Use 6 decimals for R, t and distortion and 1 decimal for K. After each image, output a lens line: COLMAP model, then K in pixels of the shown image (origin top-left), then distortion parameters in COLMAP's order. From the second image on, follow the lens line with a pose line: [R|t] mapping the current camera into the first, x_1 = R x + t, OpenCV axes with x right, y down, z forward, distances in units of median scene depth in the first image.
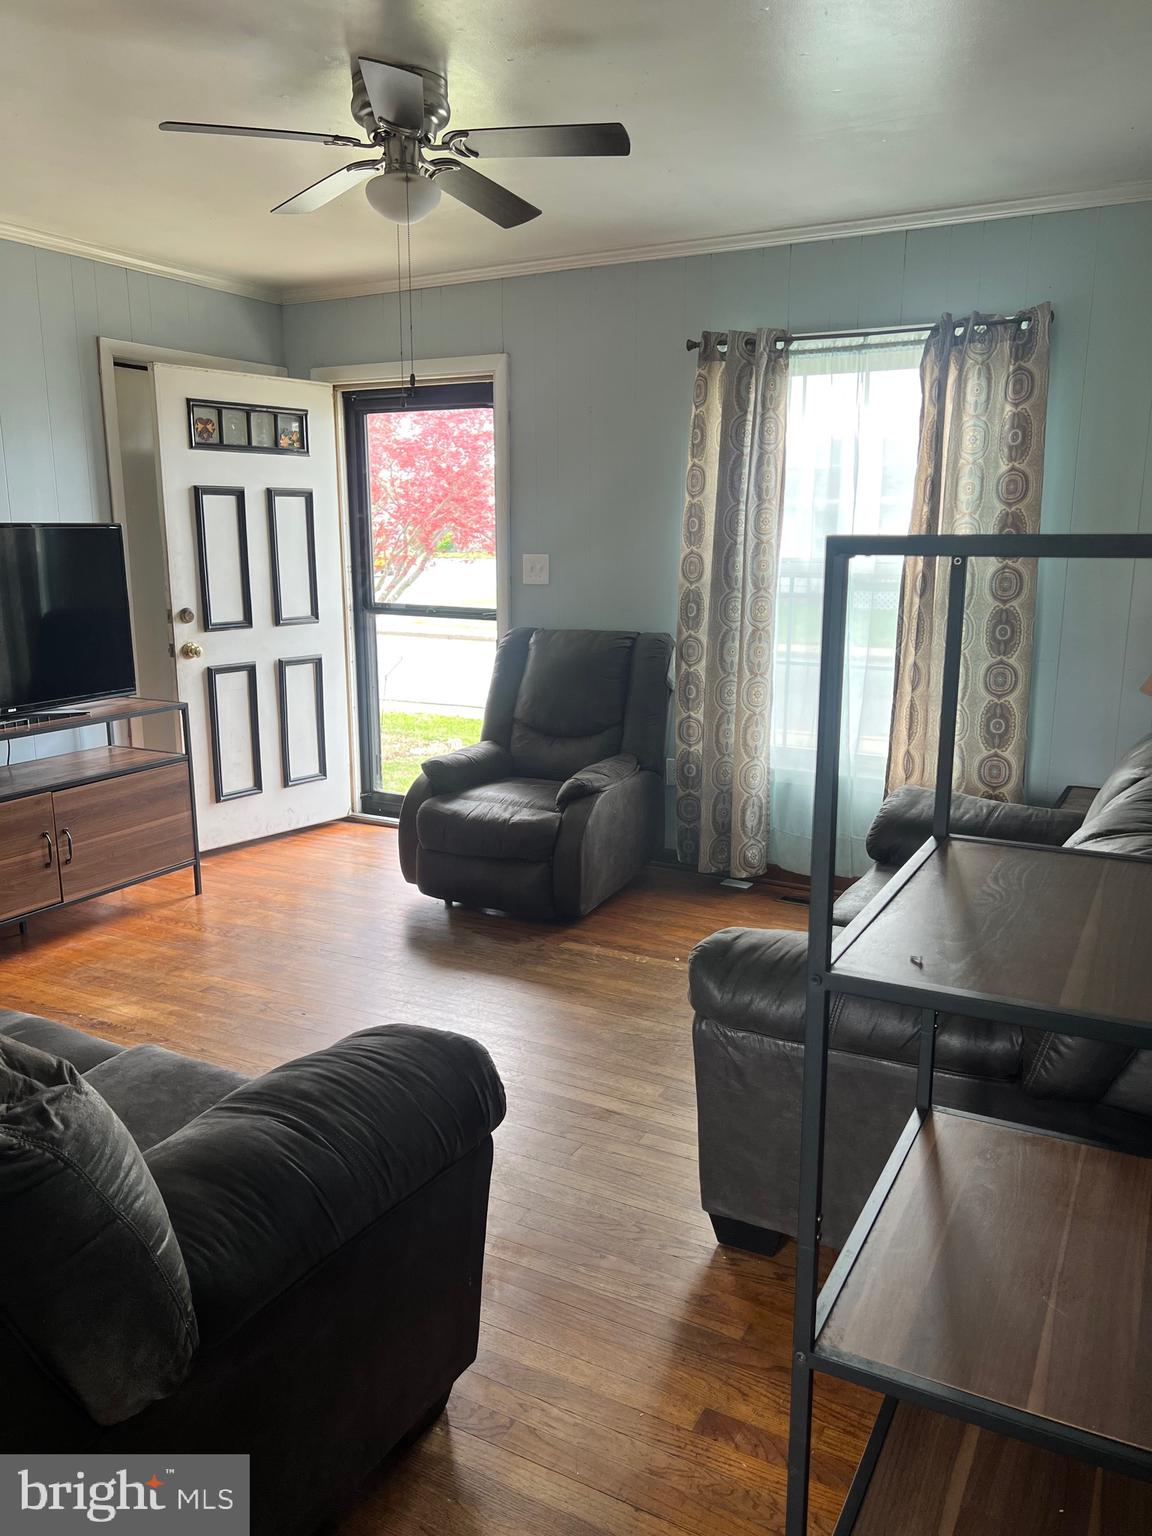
lens RADIAL K [[1148.4, 0, 577.7], [0, 1148.4, 776.1], [0, 0, 1]] dist [0.003962, 0.000540]
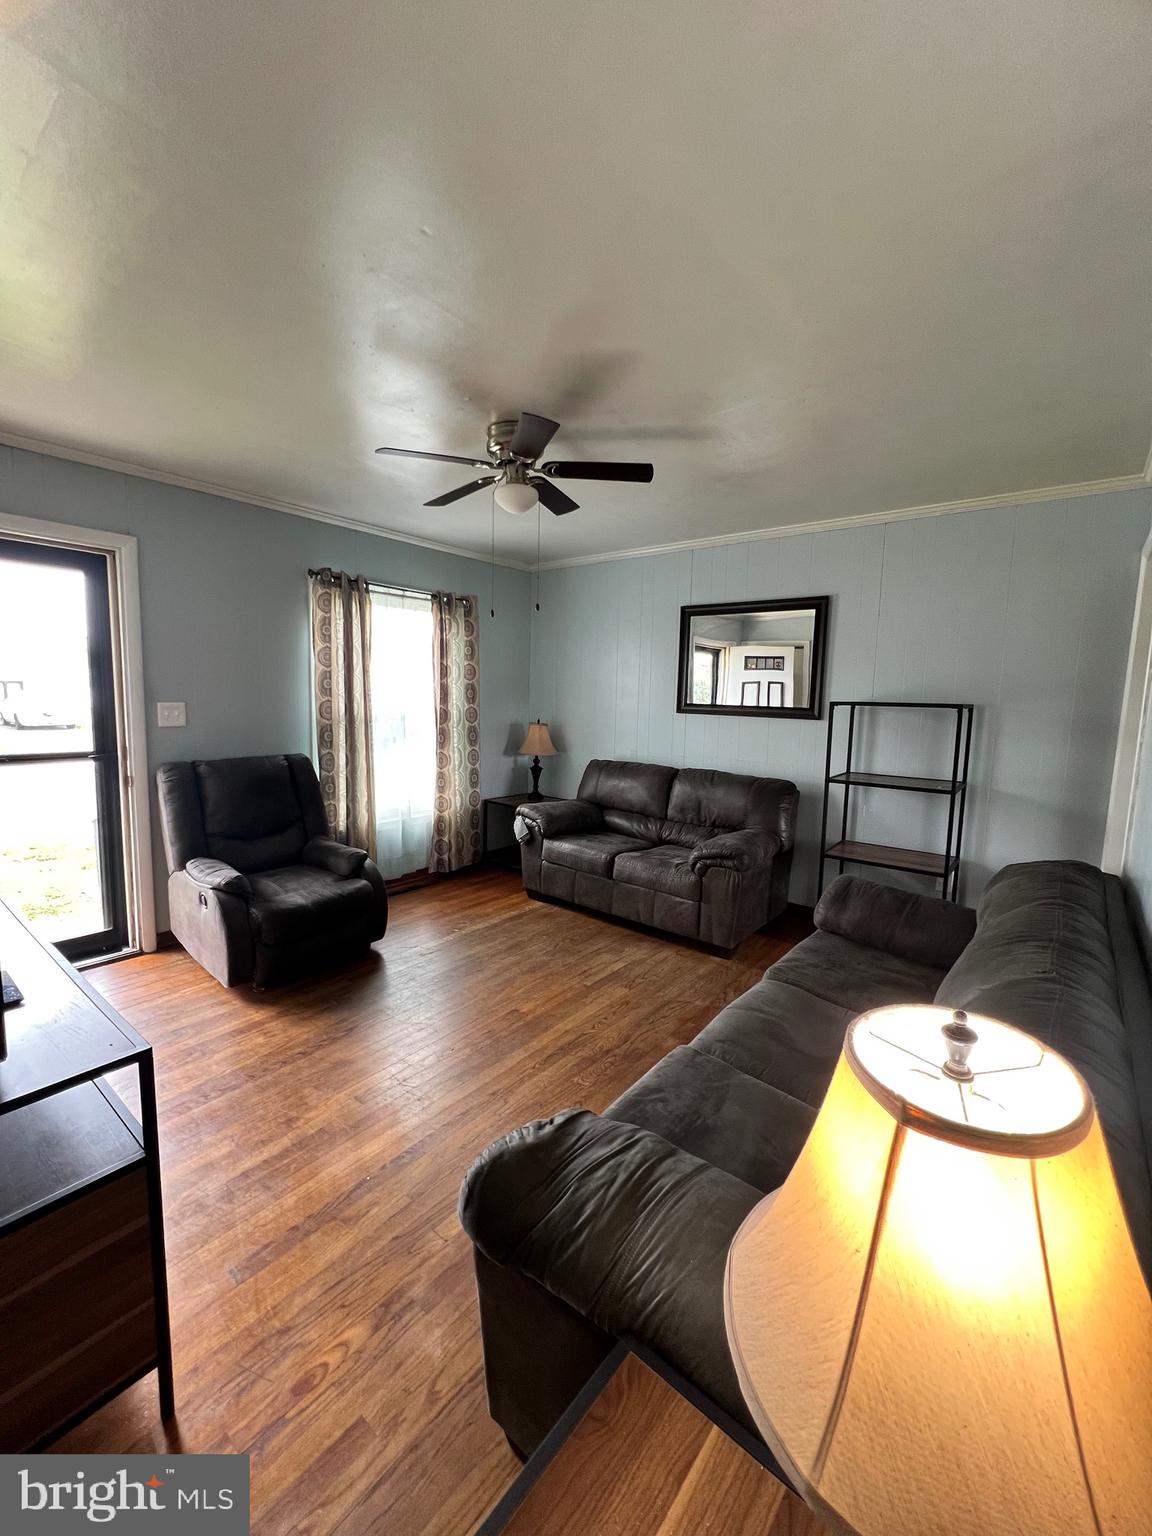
lens RADIAL K [[620.6, 0, 580.9], [0, 620.6, 761.2], [0, 0, 1]] dist [0.007895, -0.001021]
pose [[0.185164, -0.103866, 0.977203, -0.727027], [0.176716, 0.981708, 0.070860, -0.118815], [-0.966688, 0.159567, 0.200132, 0.531503]]
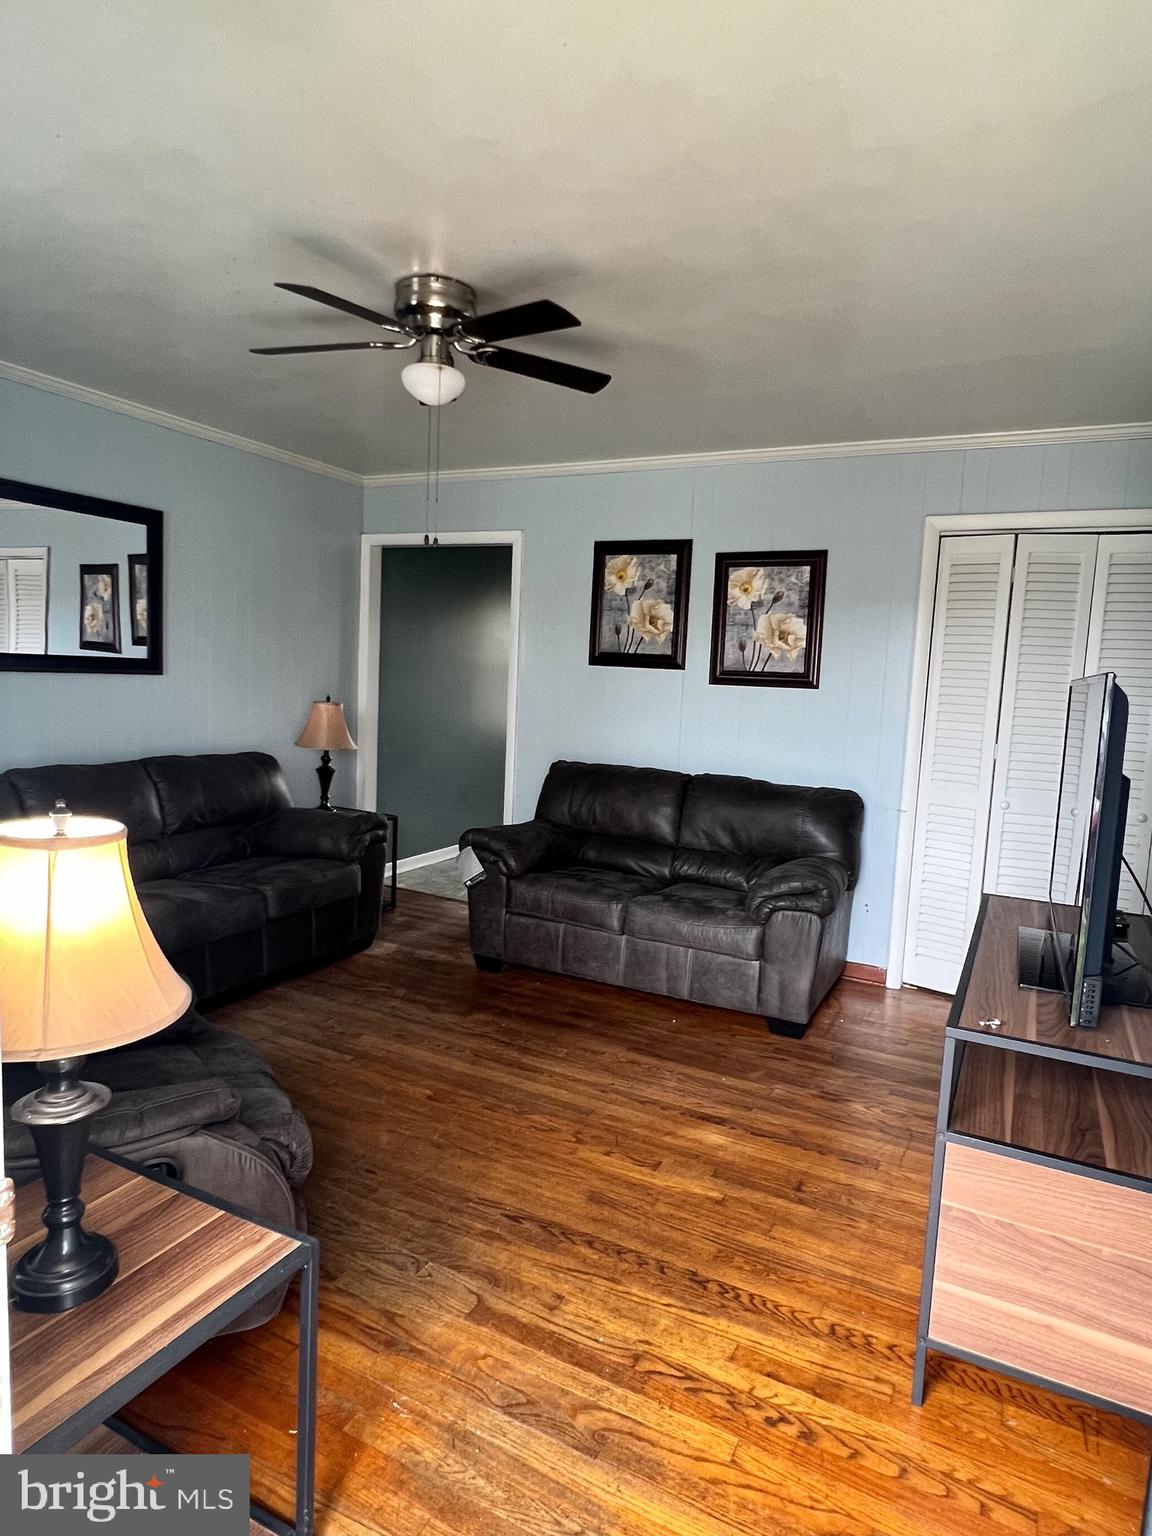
lens RADIAL K [[909.3, 0, 572.6], [0, 909.3, 766.3], [0, 0, 1]] dist [0.001067, -0.001035]
pose [[-0.999015, -0.037132, -0.024301, -0.193826], [-0.042779, 0.951426, 0.304890, -0.285247], [0.011799, 0.305630, -0.952077, 1.375975]]
